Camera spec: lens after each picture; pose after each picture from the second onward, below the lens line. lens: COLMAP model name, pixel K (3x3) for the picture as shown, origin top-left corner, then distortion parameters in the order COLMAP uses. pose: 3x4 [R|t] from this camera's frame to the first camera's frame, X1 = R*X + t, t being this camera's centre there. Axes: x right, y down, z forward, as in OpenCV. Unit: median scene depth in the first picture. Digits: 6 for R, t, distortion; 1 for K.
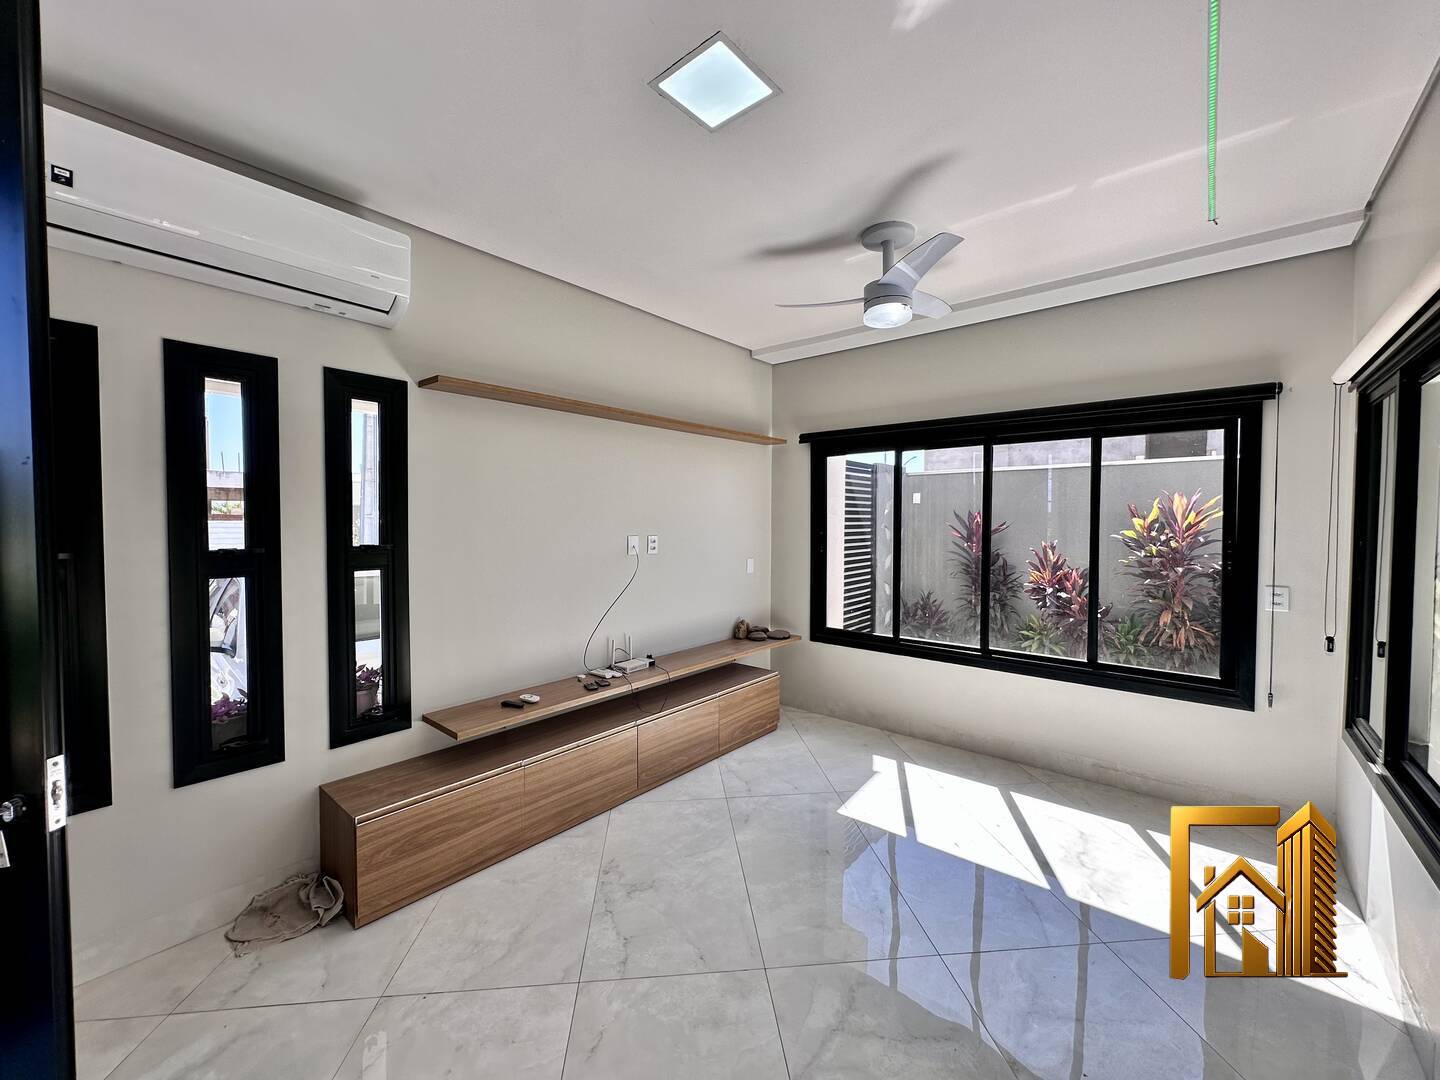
lens RADIAL K [[573.4, 0, 720.0], [0, 573.4, 540.0], [0, 0, 1]] dist [-0.000227, 0.000240]
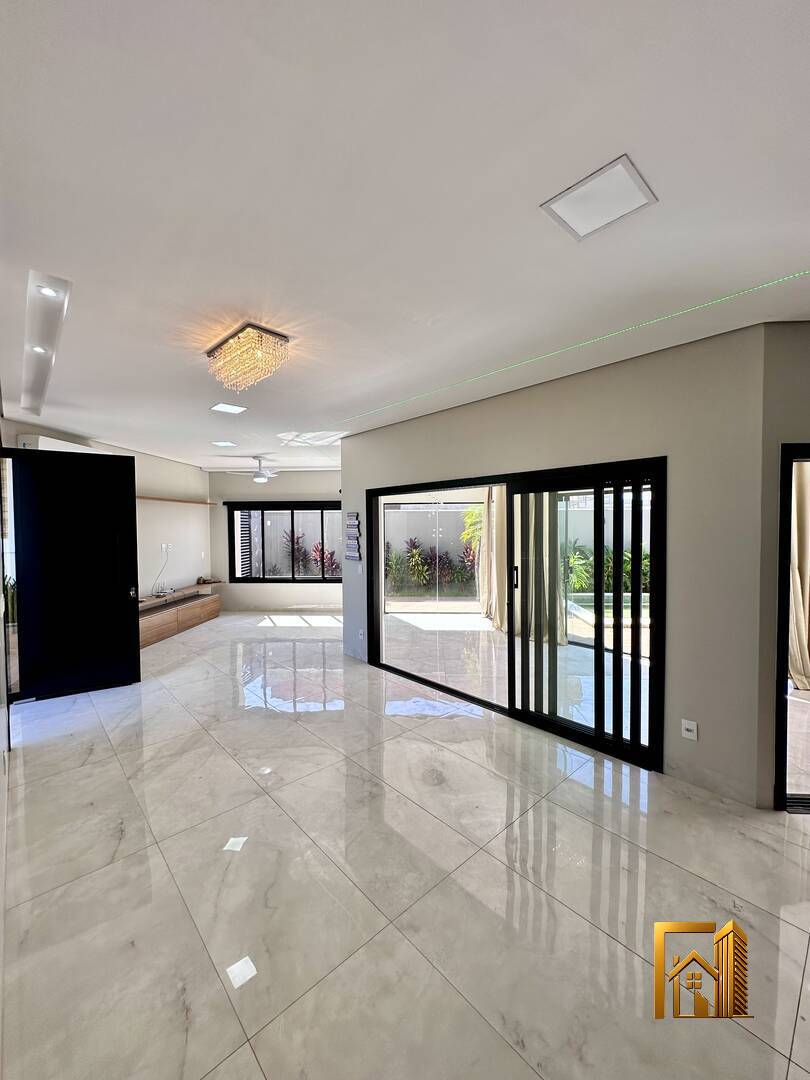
lens RADIAL K [[430.1, 0, 405.9], [0, 430.1, 541.7], [0, 0, 1]] dist [-0.000227, 0.000240]
pose [[0.805719, -0.030263, 0.591524, -0.574609], [0.030693, 0.999485, 0.009328, -0.001688], [-0.591502, 0.010640, 0.806233, -1.717293]]
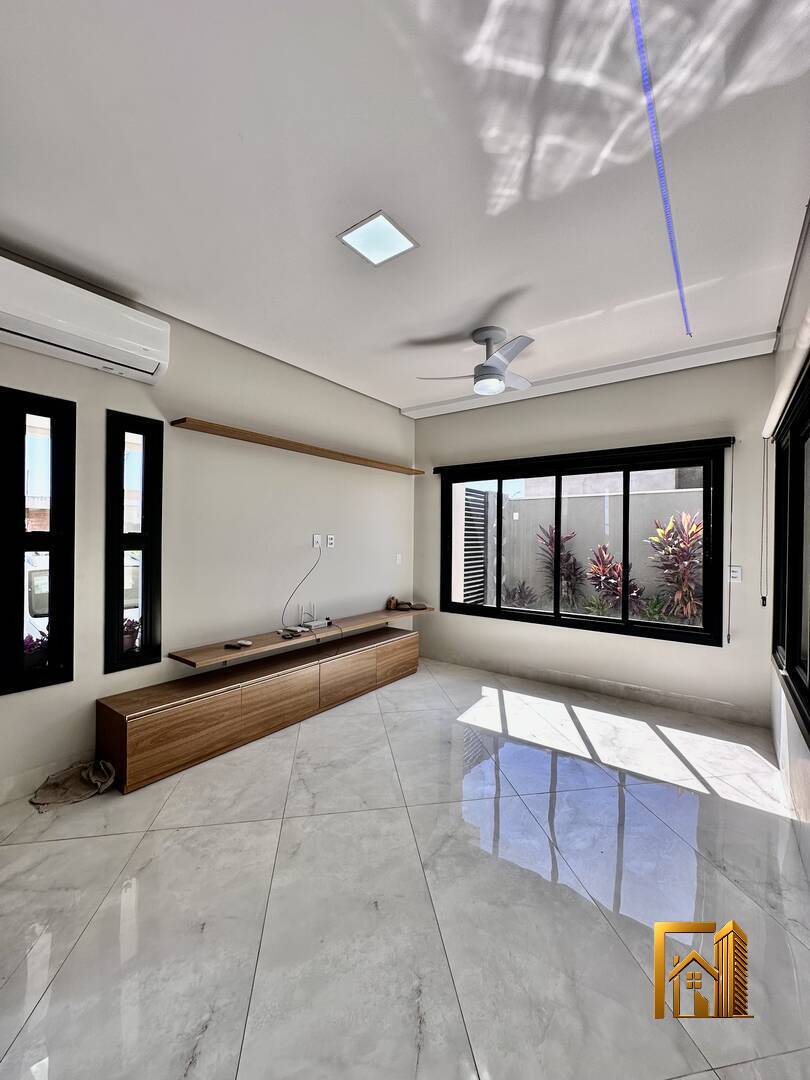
lens RADIAL K [[430.1, 0, 405.9], [0, 430.1, 541.7], [0, 0, 1]] dist [-0.000227, 0.000240]
pose [[0.997663, 0.007191, 0.067953, -0.003721], [-0.005435, 0.999647, -0.025997, 0.051825], [-0.068116, 0.025567, 0.997350, -0.117689]]
